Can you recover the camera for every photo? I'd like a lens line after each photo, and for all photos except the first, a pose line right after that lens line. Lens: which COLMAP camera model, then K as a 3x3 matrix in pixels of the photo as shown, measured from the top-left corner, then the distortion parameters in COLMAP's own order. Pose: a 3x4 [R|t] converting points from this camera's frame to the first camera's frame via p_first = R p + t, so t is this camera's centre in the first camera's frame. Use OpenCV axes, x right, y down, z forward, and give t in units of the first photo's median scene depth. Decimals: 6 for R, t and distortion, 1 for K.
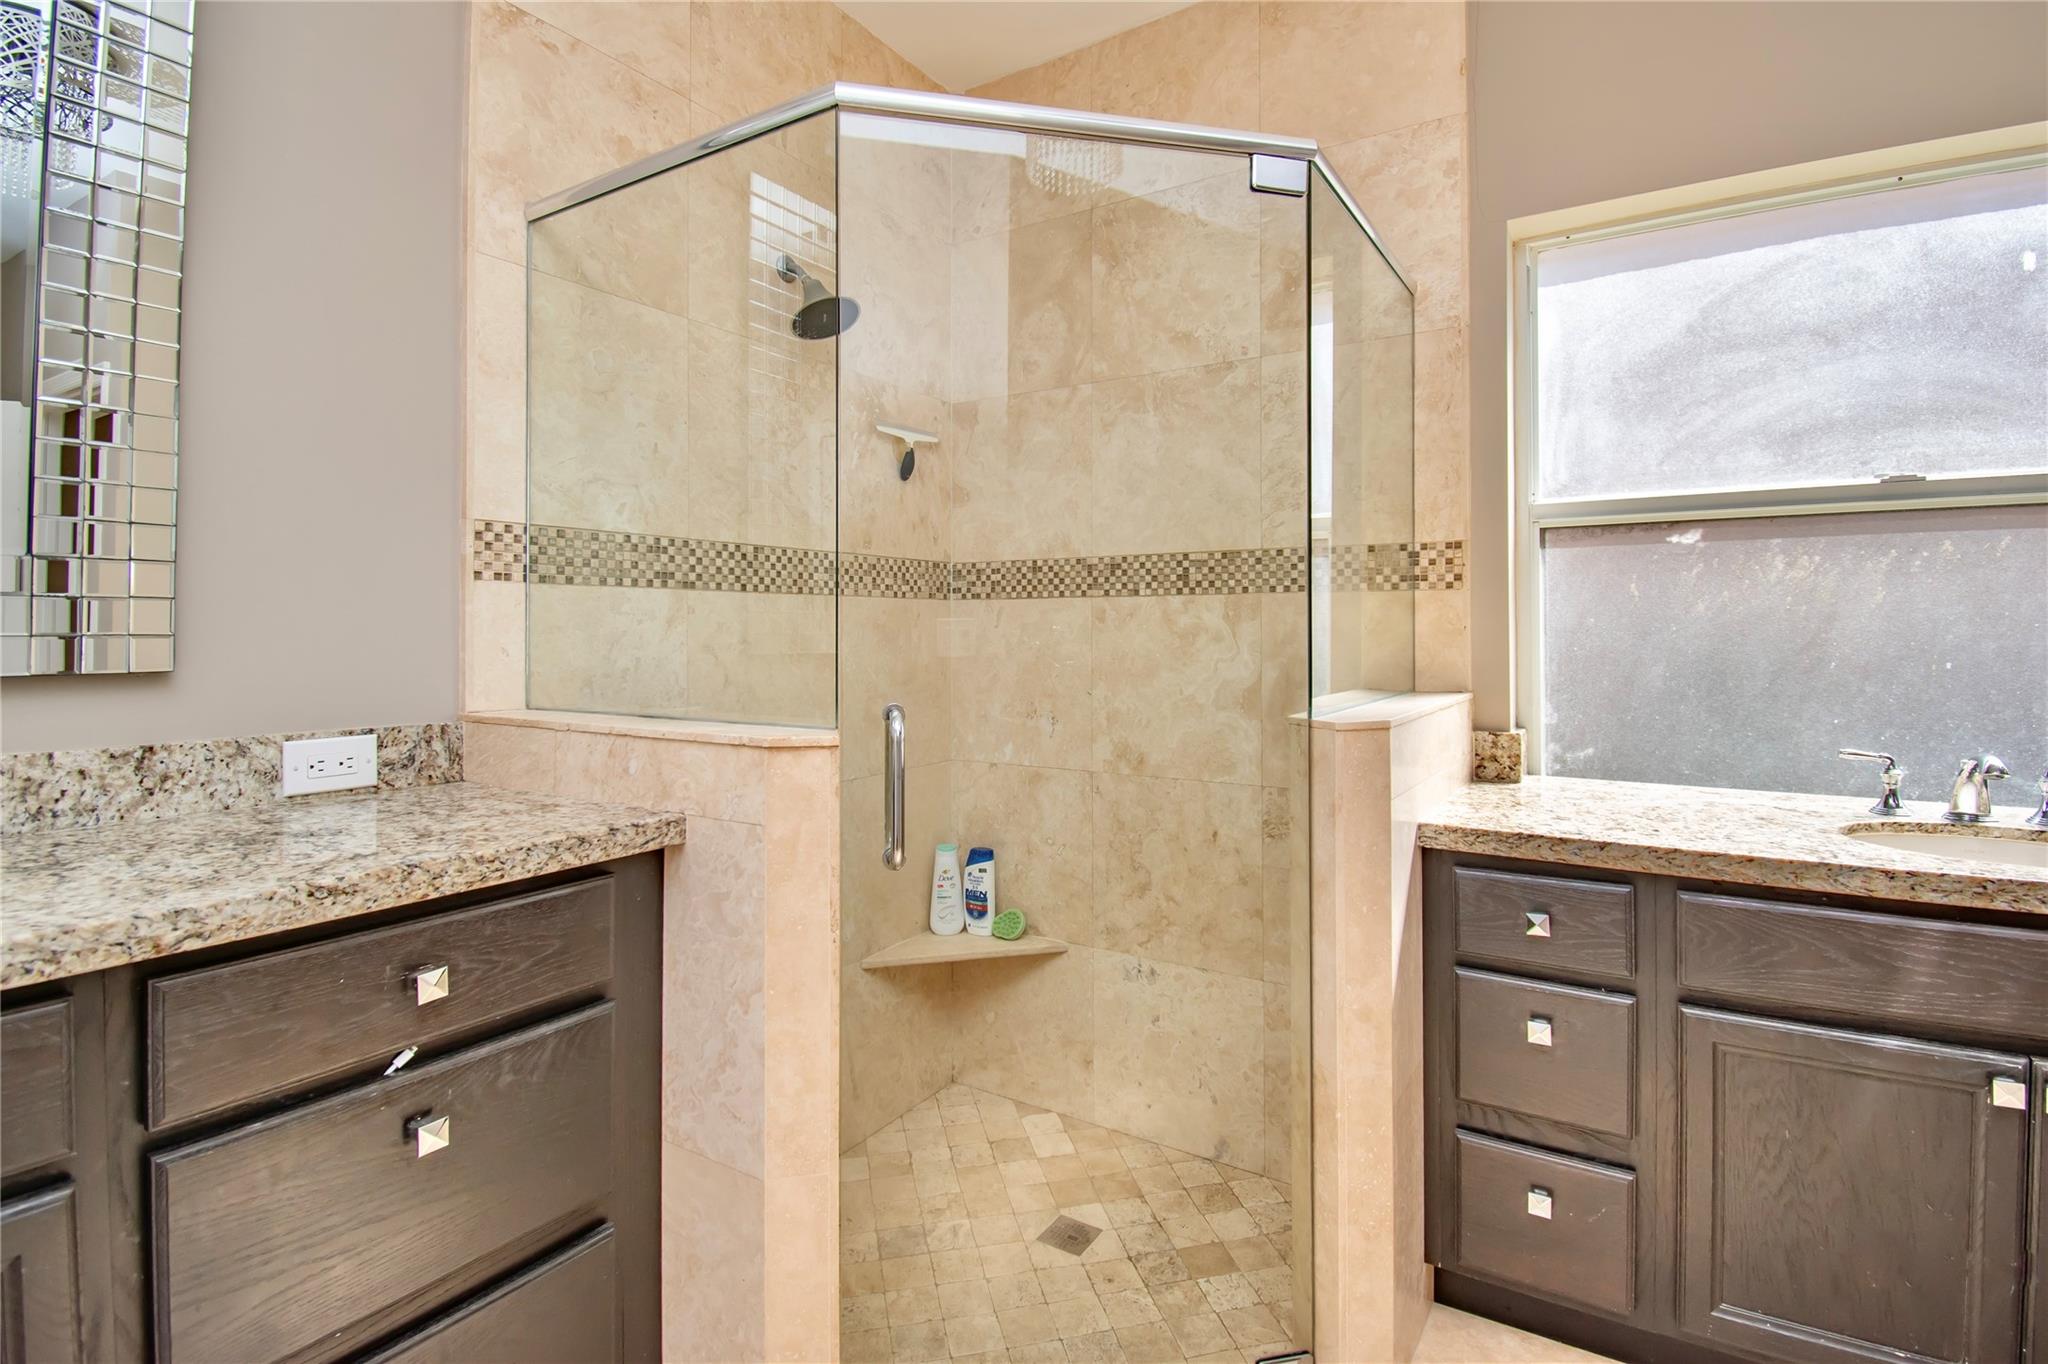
lens RADIAL K [[981.2, 0, 1025.4], [0, 981.2, 616.9], [0, 0, 1]] dist [0.015814, -0.026455]
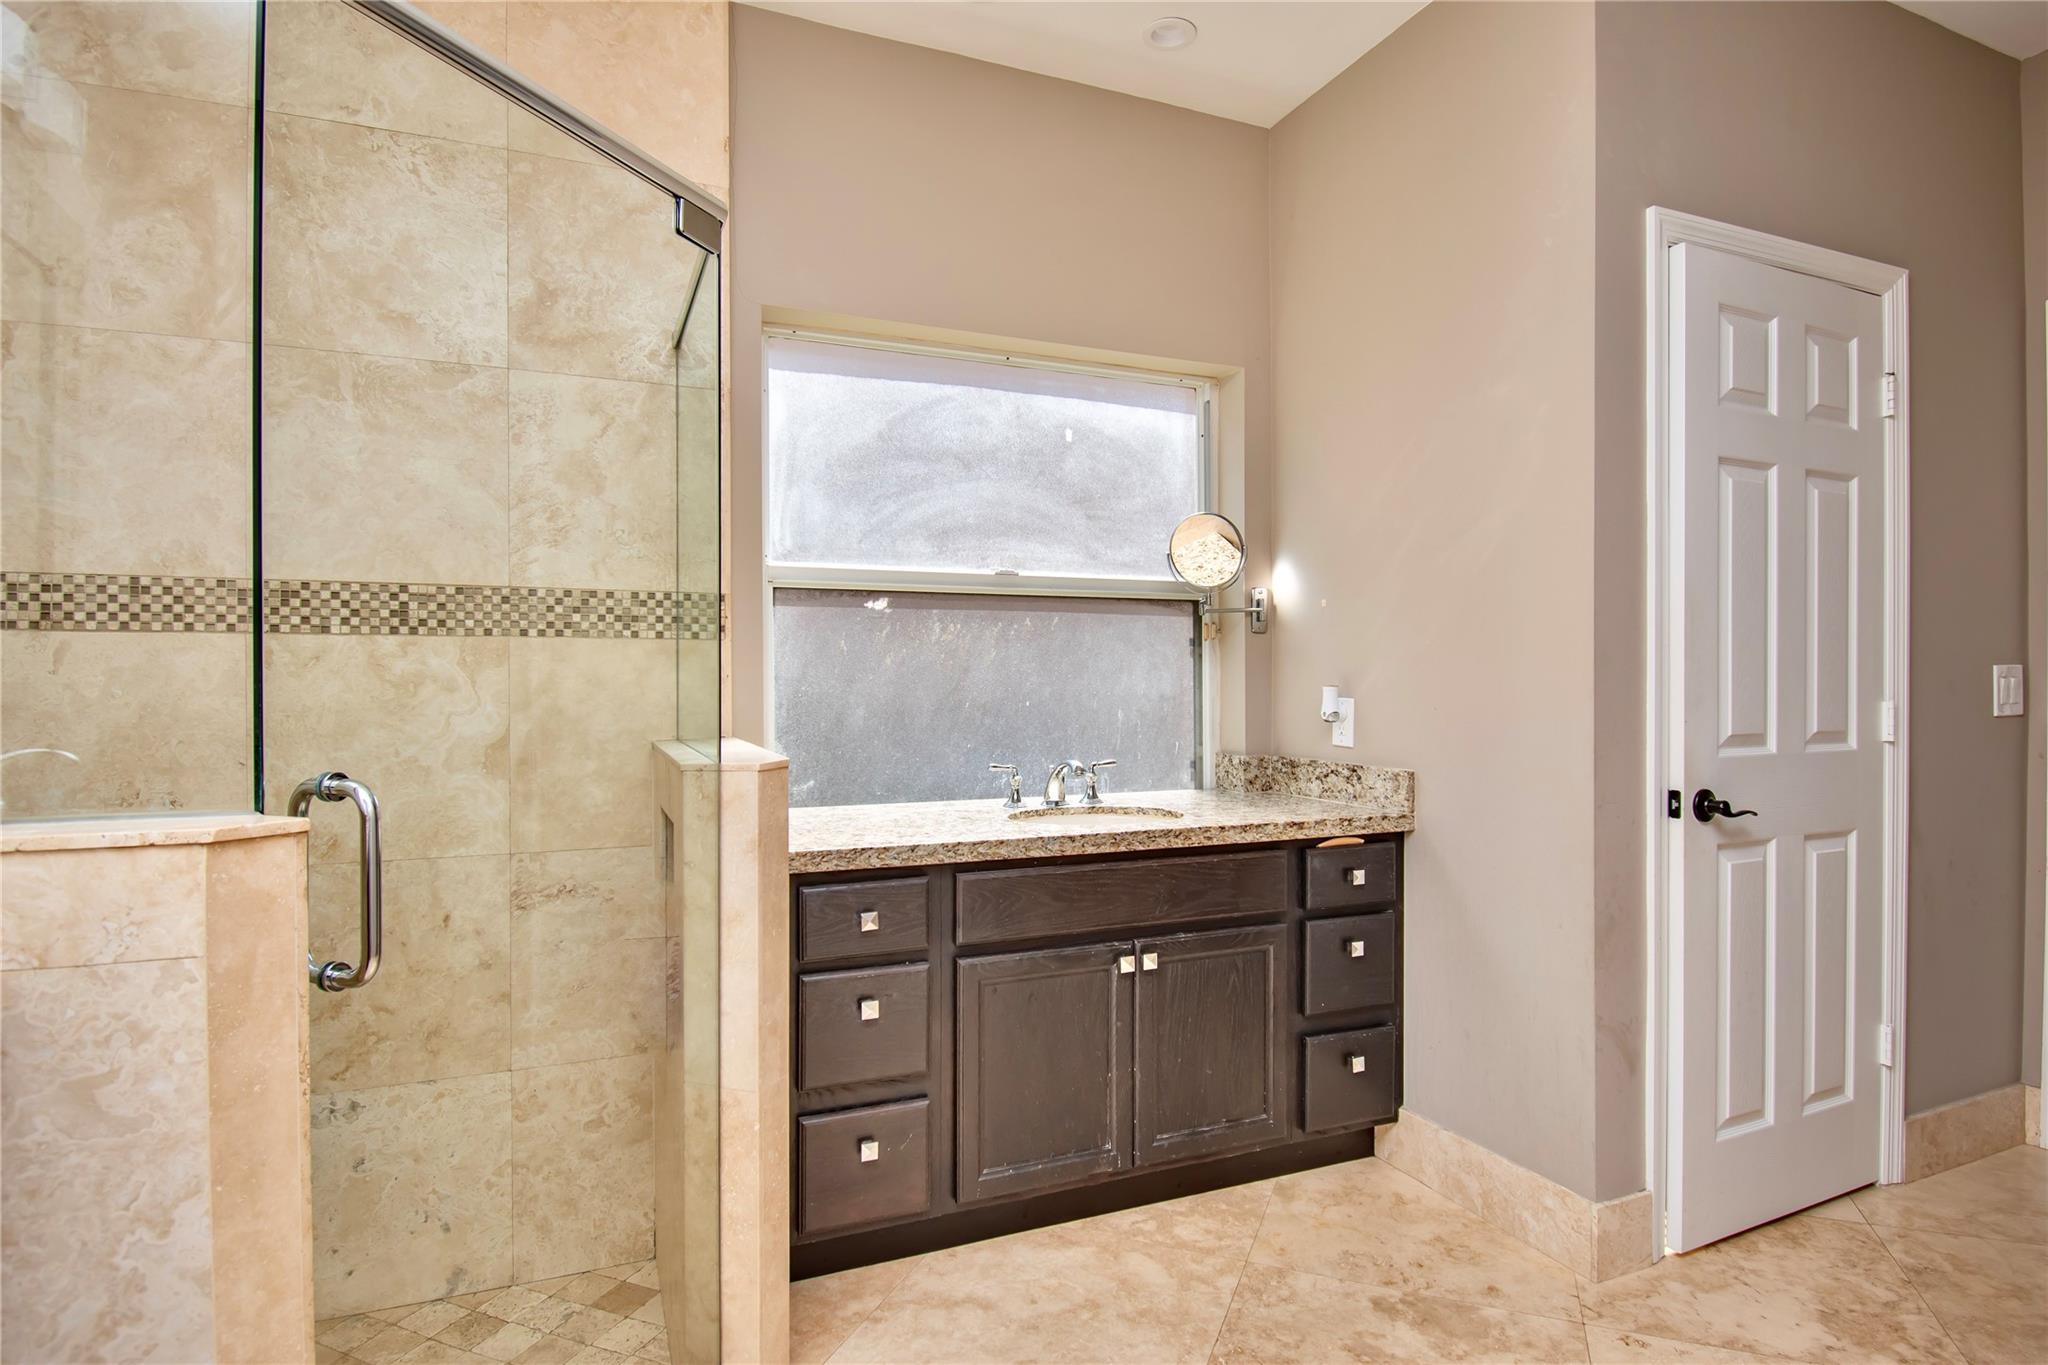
lens RADIAL K [[1136.9, 0, 1024.0], [0, 1136.9, 682.5], [0, 0, 1]] dist [0.000099, -0.023209]
pose [[0.552535, -0.000017, 0.833490, -0.356614], [-0.012189, 0.999893, 0.008101, 0.003341], [-0.833401, -0.014636, 0.552475, 0.046699]]
